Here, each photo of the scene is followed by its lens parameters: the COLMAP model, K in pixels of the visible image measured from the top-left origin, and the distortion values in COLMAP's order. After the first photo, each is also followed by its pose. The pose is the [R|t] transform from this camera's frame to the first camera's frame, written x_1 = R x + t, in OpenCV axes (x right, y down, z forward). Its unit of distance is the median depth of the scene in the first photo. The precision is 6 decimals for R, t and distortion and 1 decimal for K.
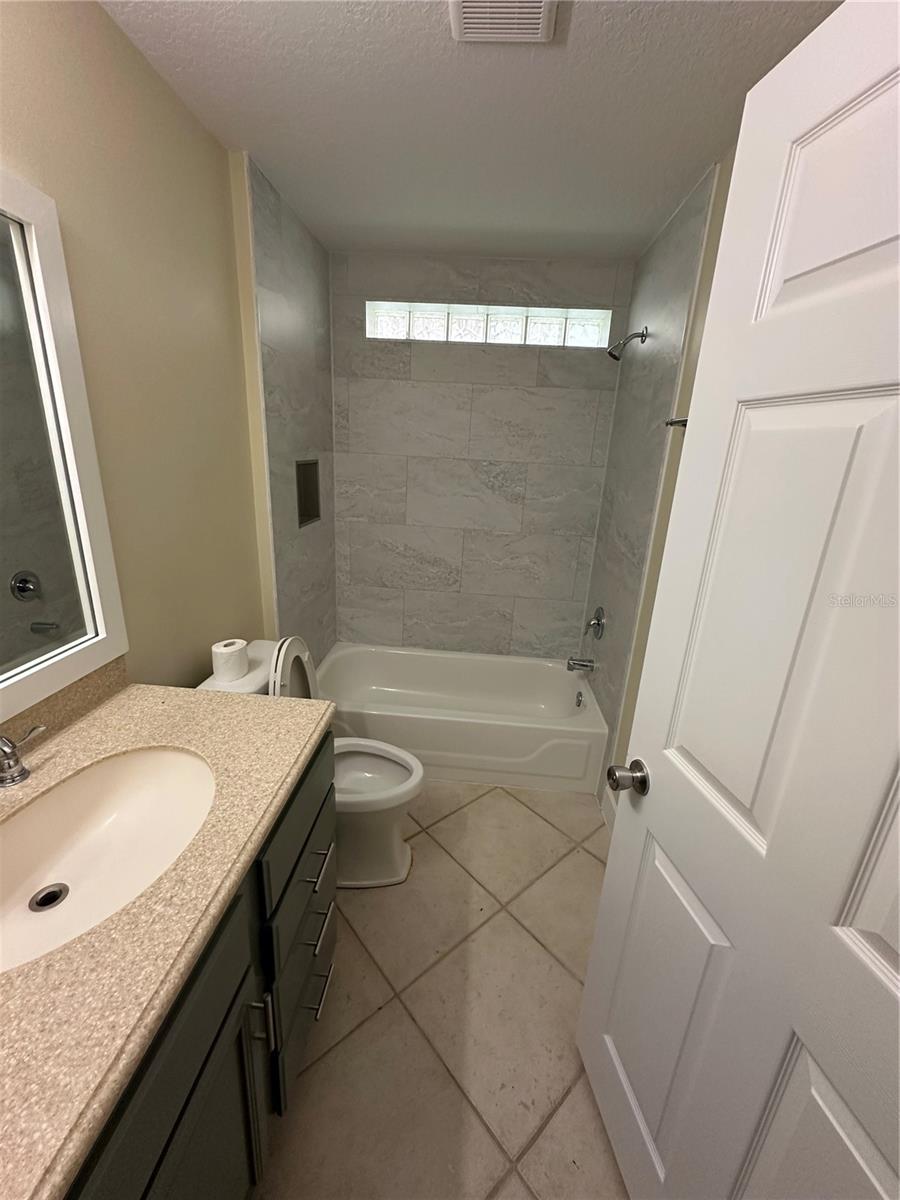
lens RADIAL K [[482.7, 0, 449.4], [0, 482.7, 600.4], [0, 0, 1]] dist [-0.001701, -0.000012]
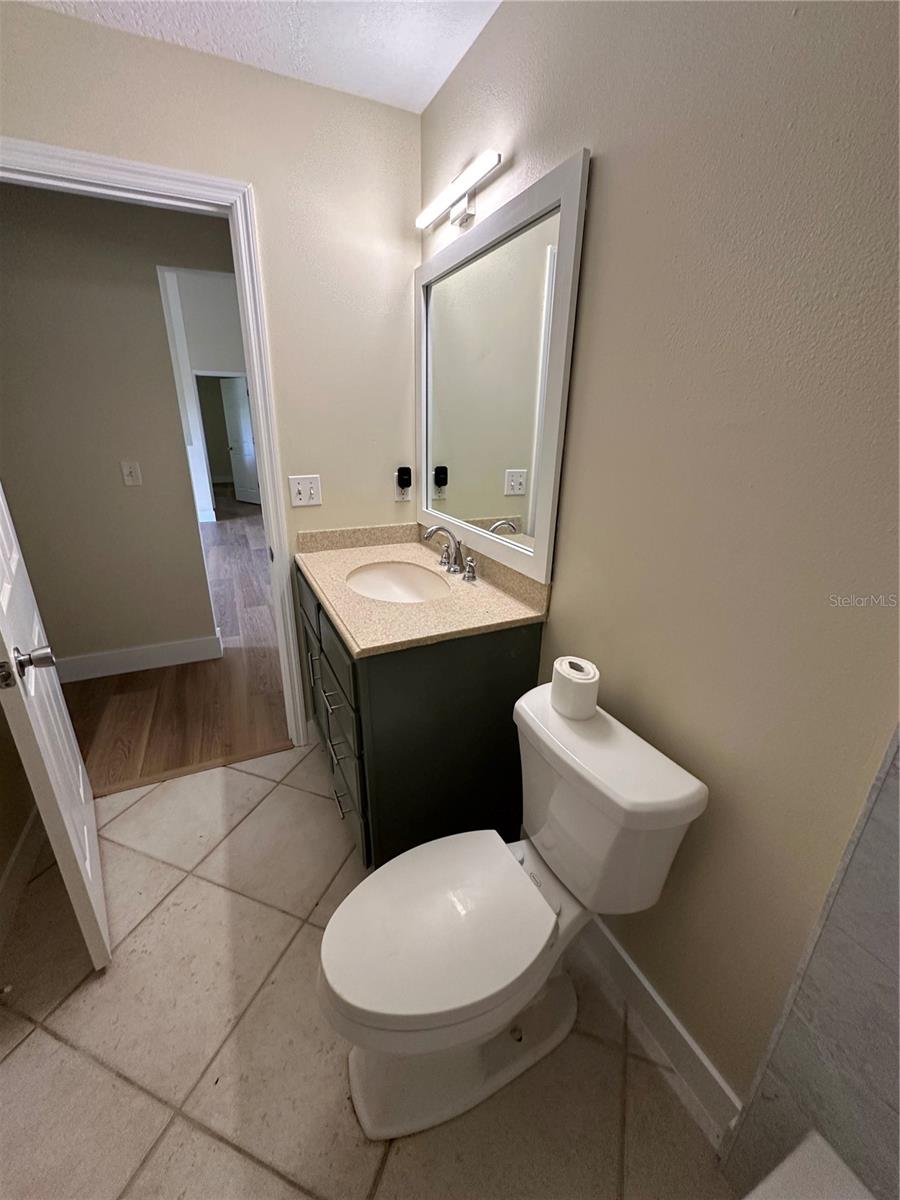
lens RADIAL K [[482.7, 0, 450.3], [0, 482.7, 599.1], [0, 0, 1]] dist [-0.001701, -0.000012]
pose [[-0.873076, 0.109188, -0.475201, 0.053367], [-0.200615, 0.807842, 0.554206, -0.559637], [0.444400, 0.579196, -0.683403, 2.173452]]
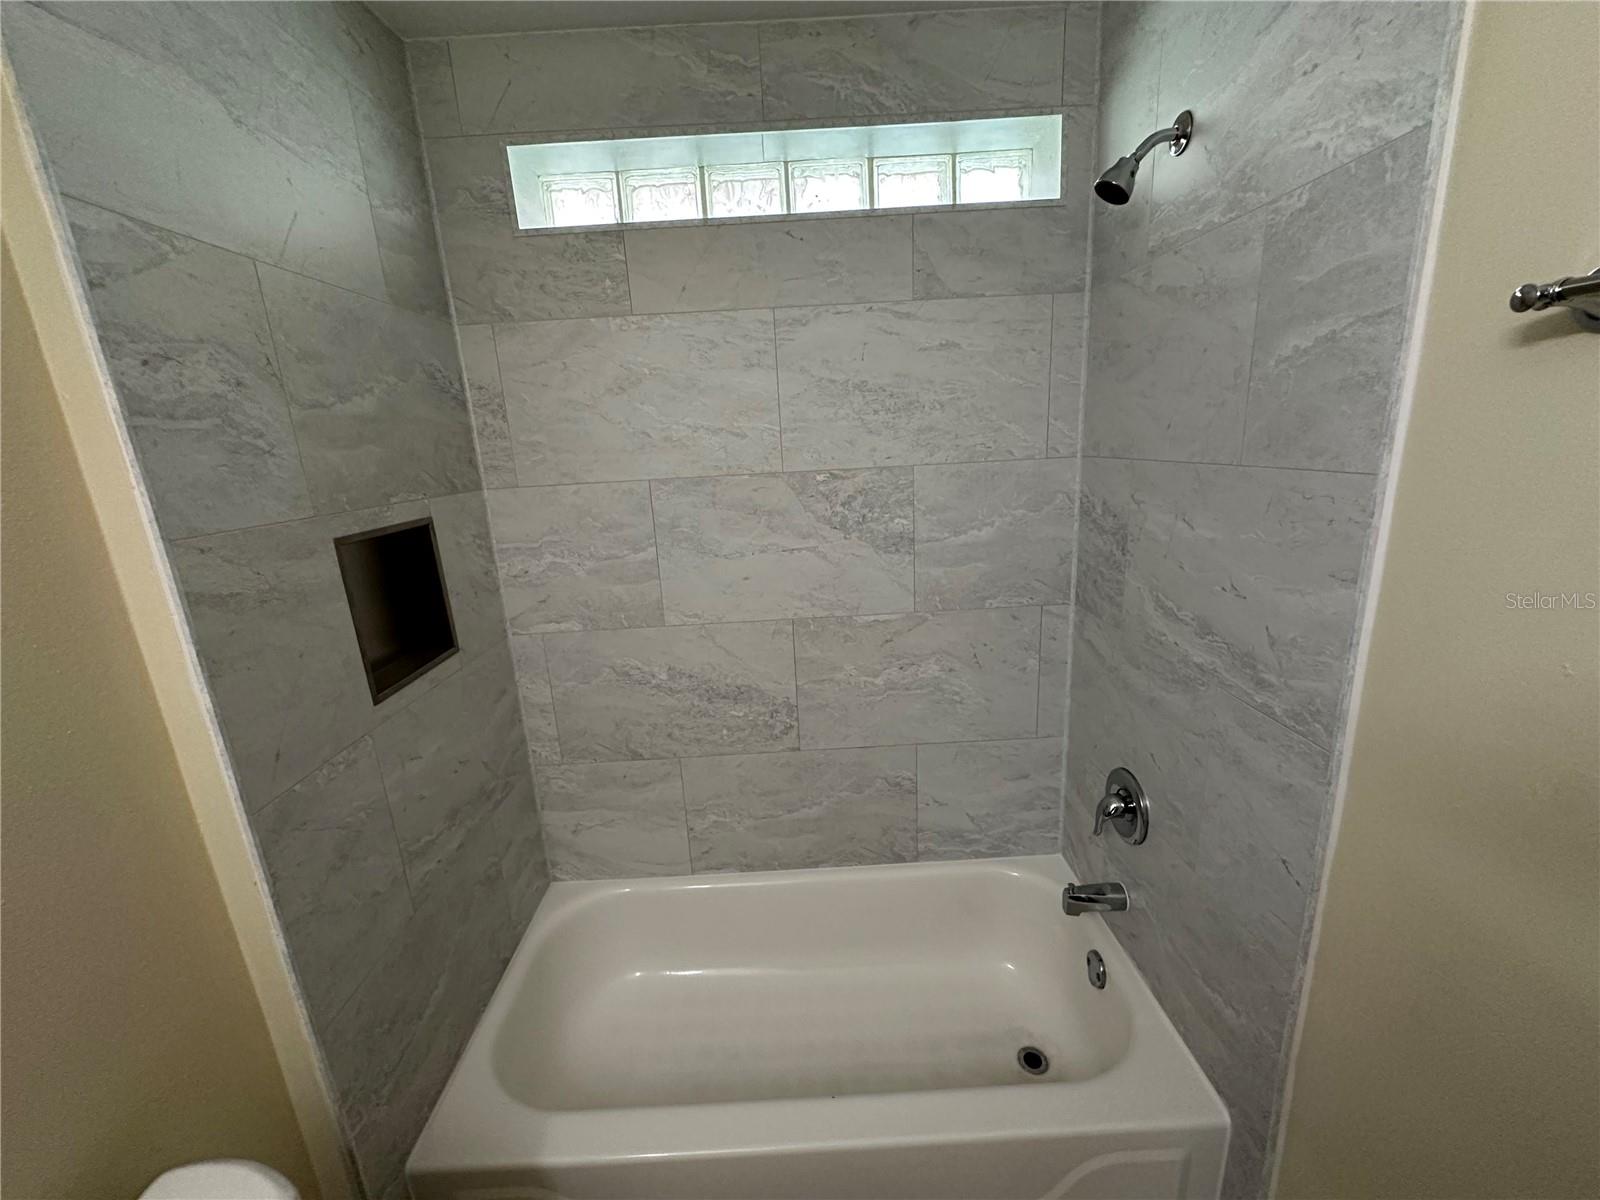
lens RADIAL K [[643.6, 0, 800.2], [0, 643.6, 598.1], [0, 0, 1]] dist [-0.001701, -0.000012]
pose [[0.990400, -0.124789, 0.059463, 0.003799], [0.128116, 0.990184, -0.055868, -0.136637], [-0.051908, 0.062950, 0.996666, 0.393355]]
